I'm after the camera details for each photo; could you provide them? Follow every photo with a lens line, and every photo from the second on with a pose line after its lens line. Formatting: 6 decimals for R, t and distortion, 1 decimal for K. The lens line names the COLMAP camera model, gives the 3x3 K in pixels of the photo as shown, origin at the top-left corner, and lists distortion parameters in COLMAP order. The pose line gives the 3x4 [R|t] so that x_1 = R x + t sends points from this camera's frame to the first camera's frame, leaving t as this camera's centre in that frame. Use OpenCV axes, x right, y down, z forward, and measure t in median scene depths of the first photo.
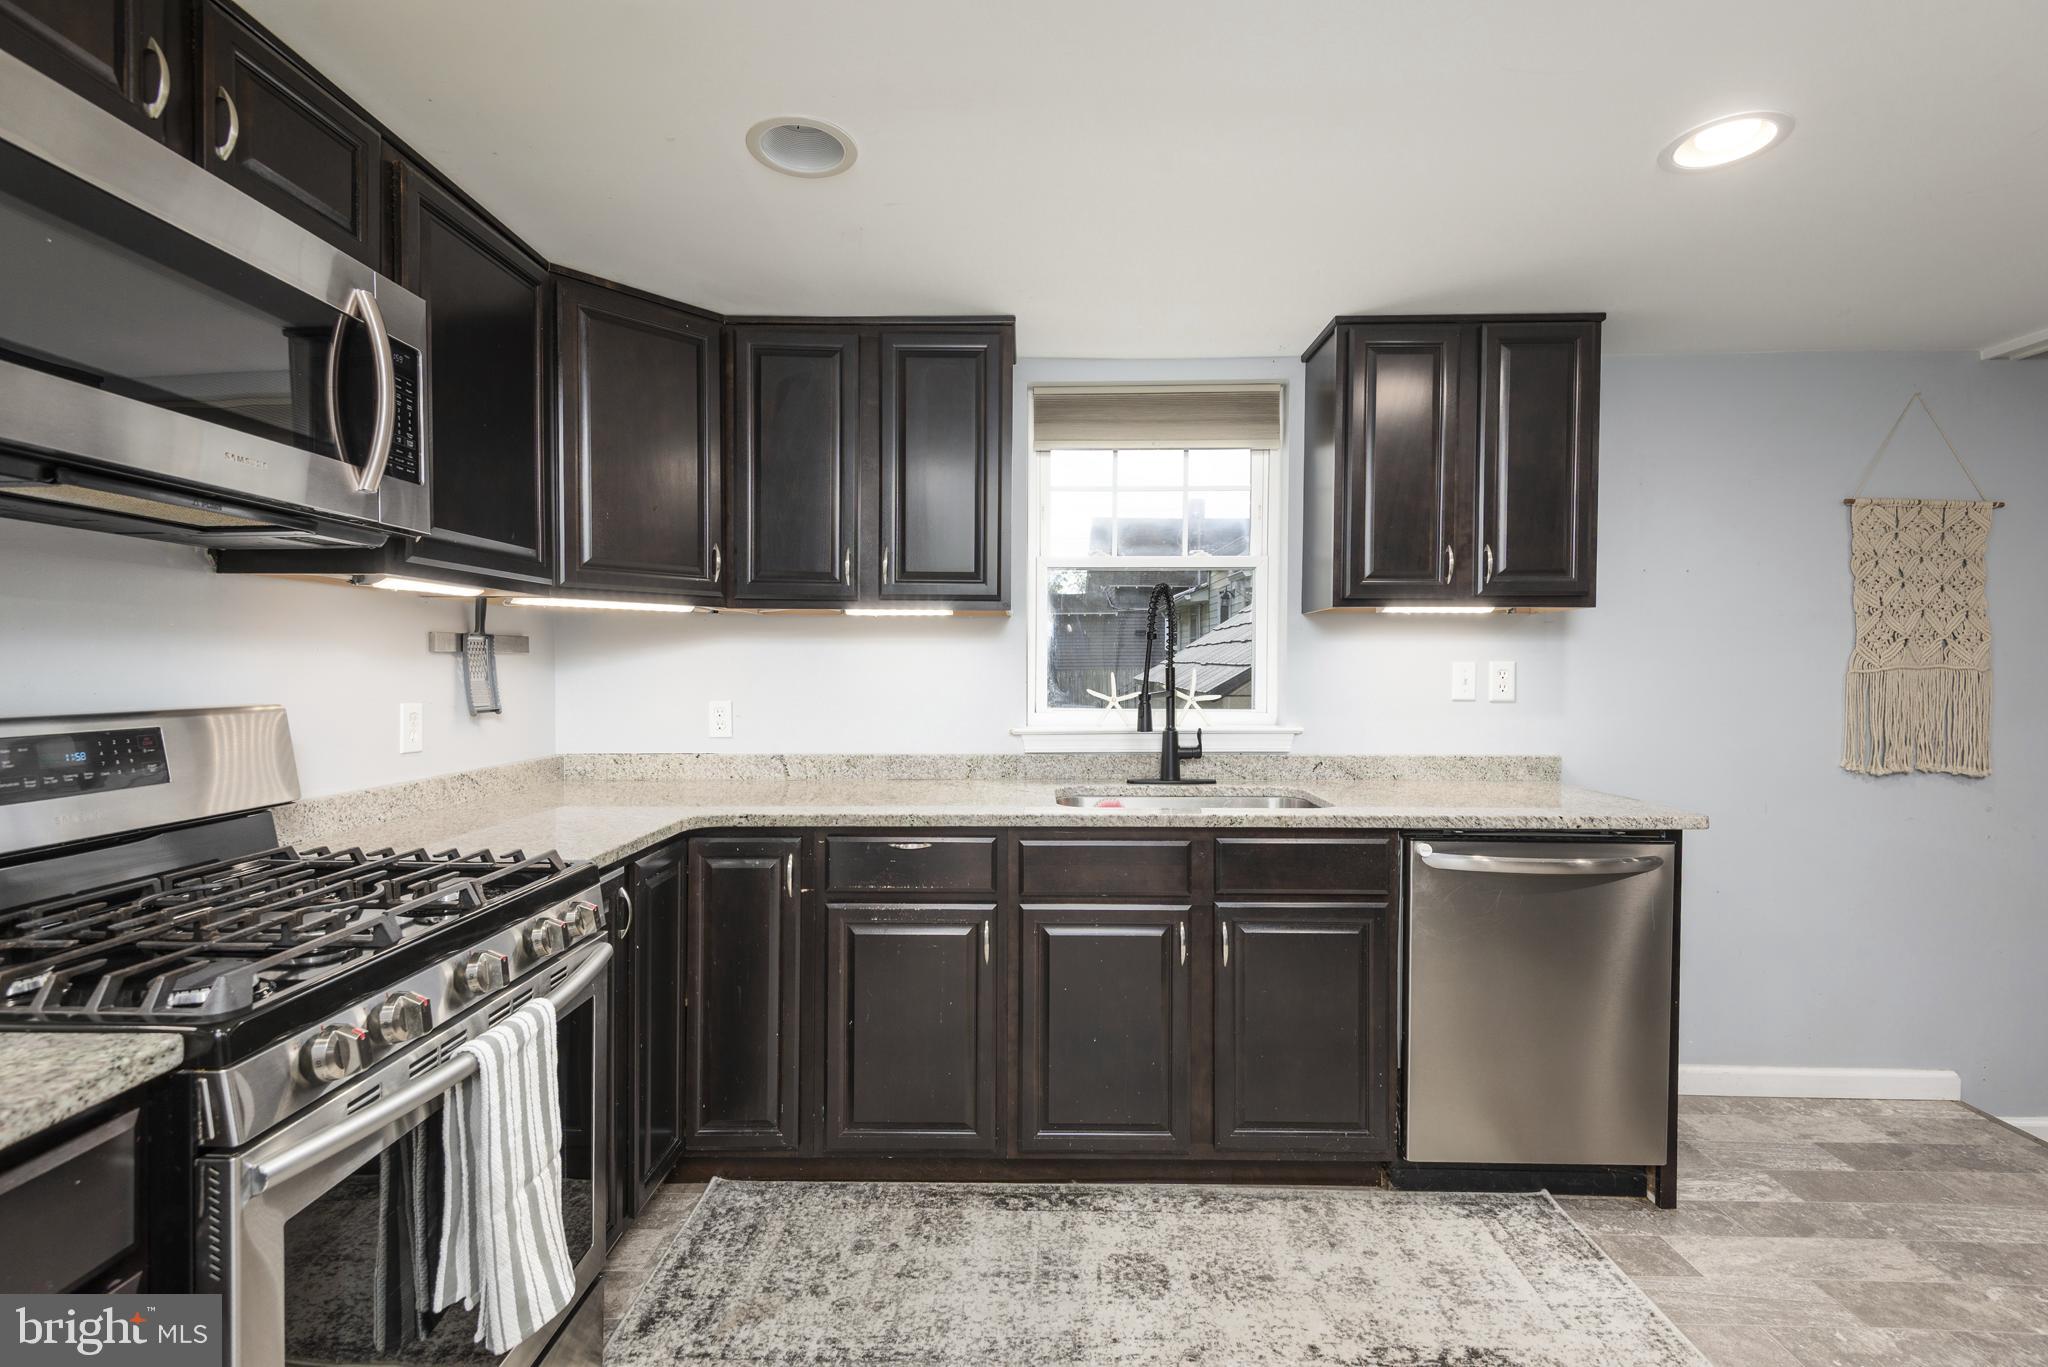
lens RADIAL K [[927.2, 0, 1032.2], [0, 927.2, 685.7], [0, 0, 1]] dist [0.046302, -0.023453]
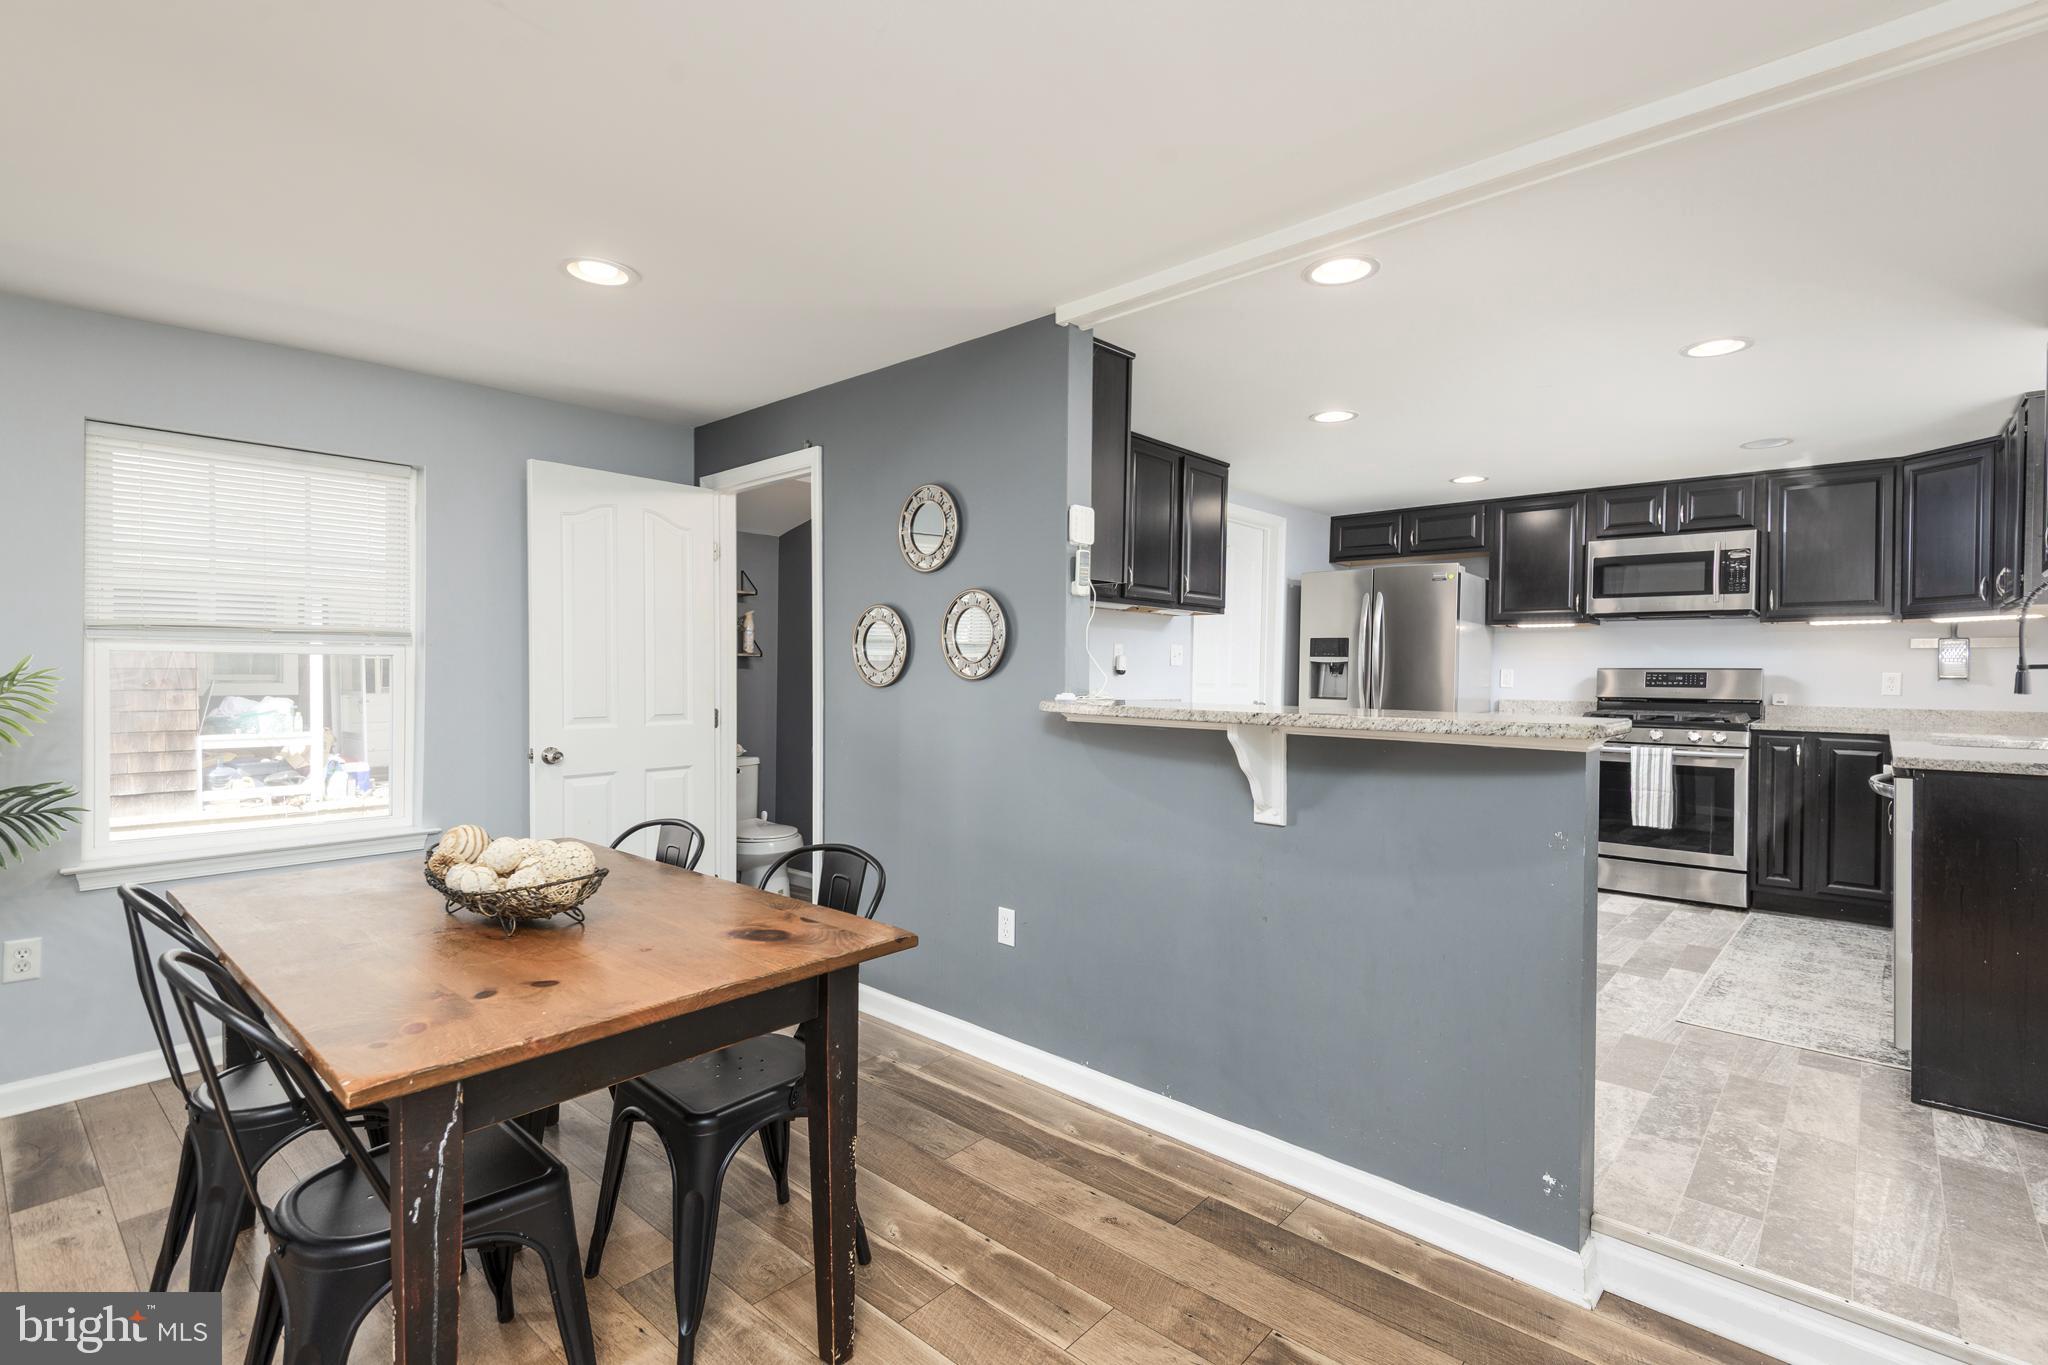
lens RADIAL K [[927.2, 0, 1032.2], [0, 927.2, 684.7], [0, 0, 1]] dist [0.046302, -0.023453]
pose [[-0.661302, 0.000819, -0.750119, 2.266133], [-0.027409, 0.999305, 0.025255, 0.045449], [0.749619, 0.037262, -0.660820, 0.946527]]
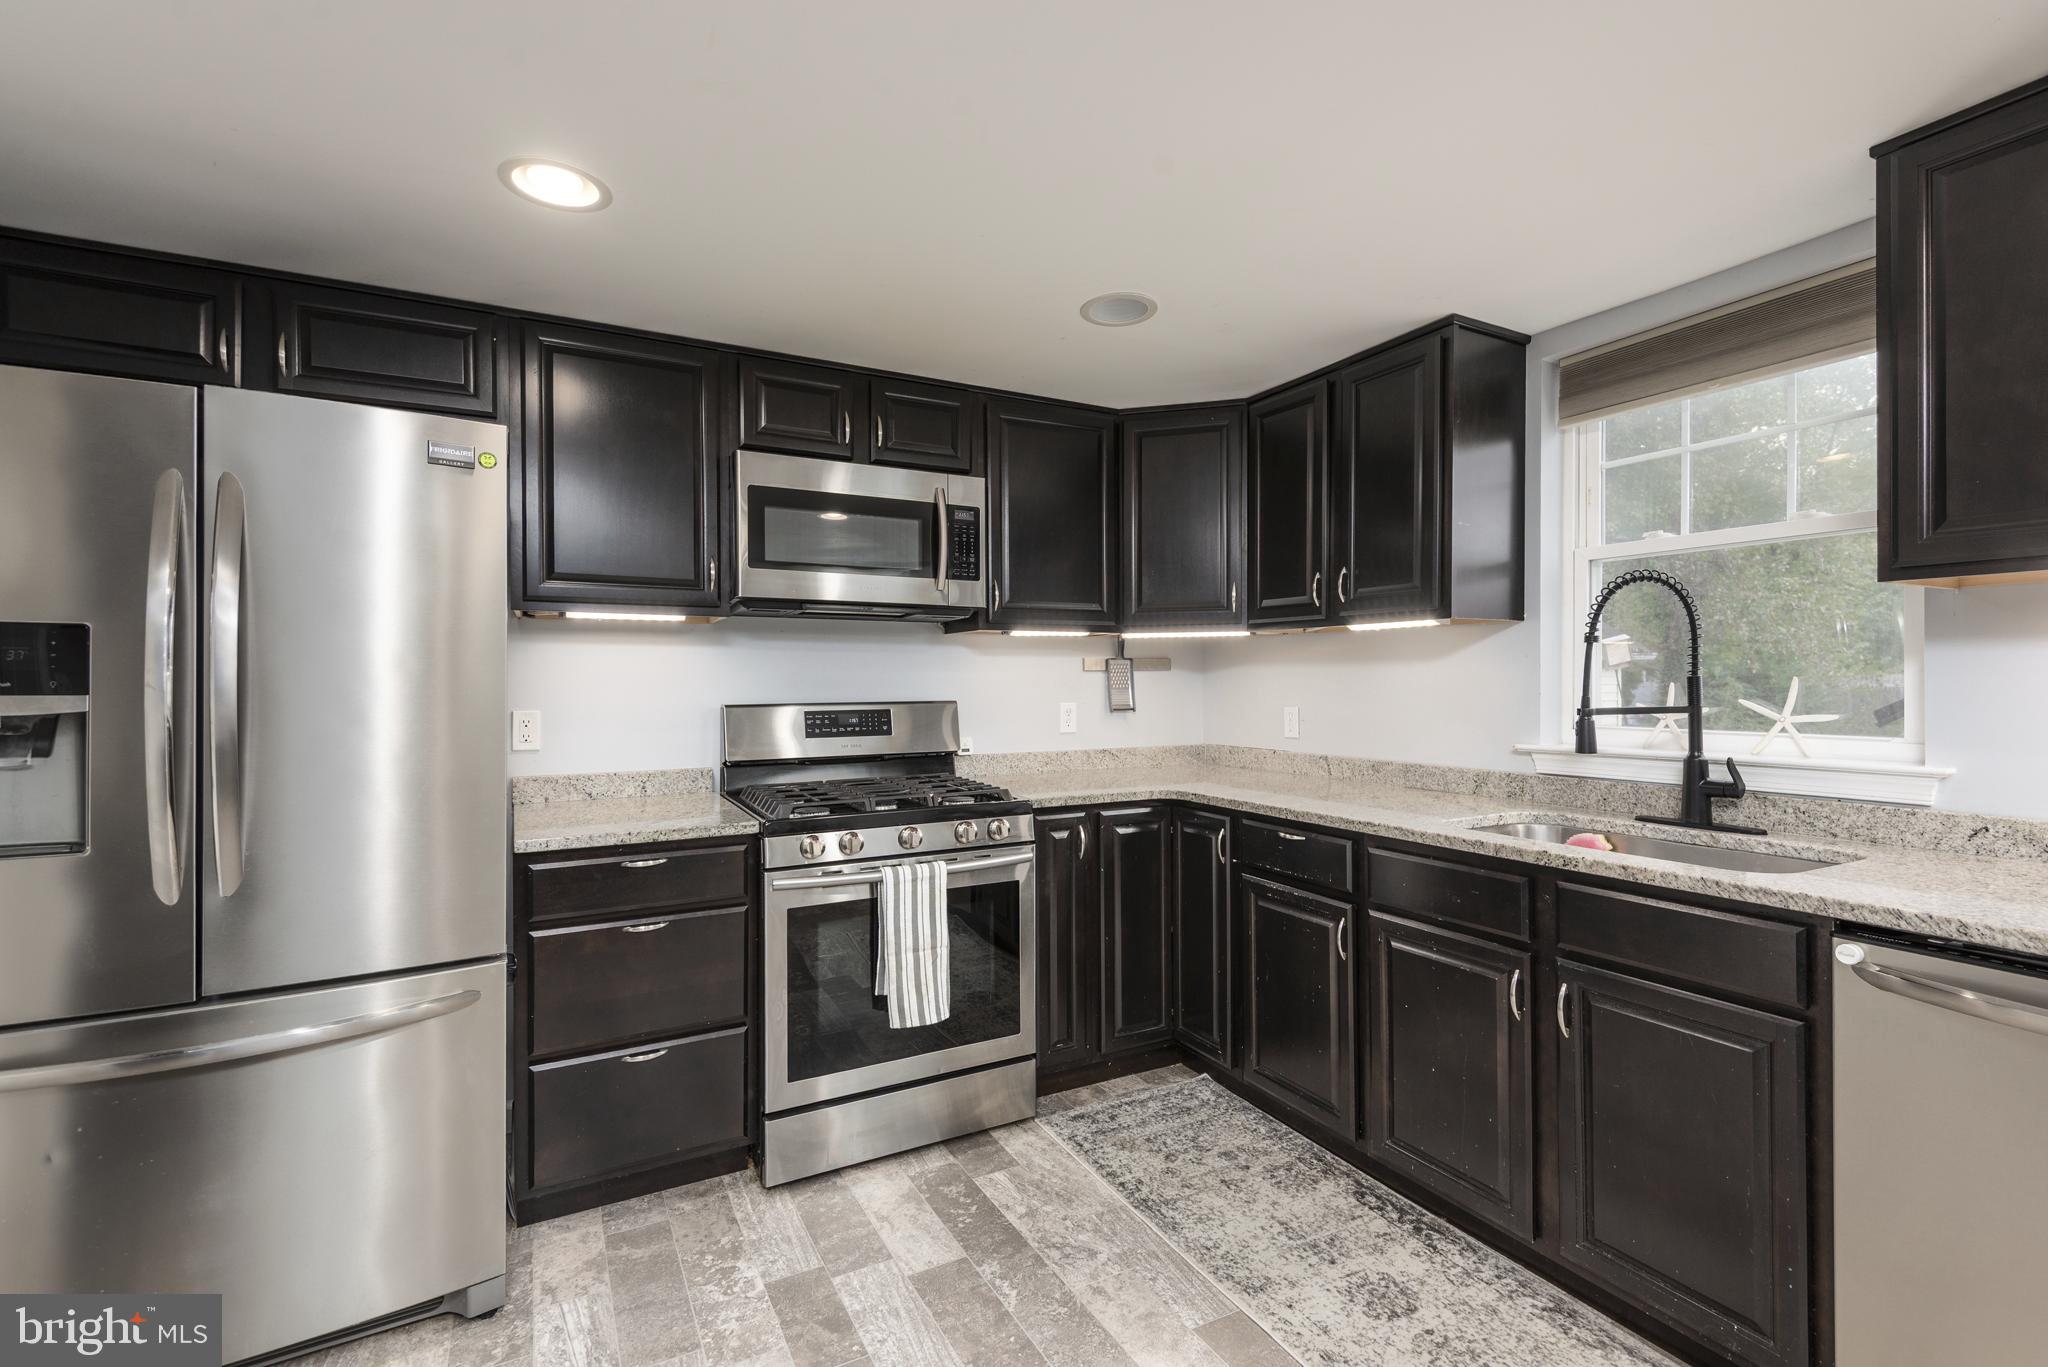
lens RADIAL K [[927.2, 0, 1032.2], [0, 927.2, 685.7], [0, 0, 1]] dist [0.046302, -0.023453]
pose [[0.477606, 0.000655, -0.878574, 0.713005], [-0.012207, 0.999908, -0.005890, -0.000611], [0.878489, 0.013537, 0.477570, 0.177153]]
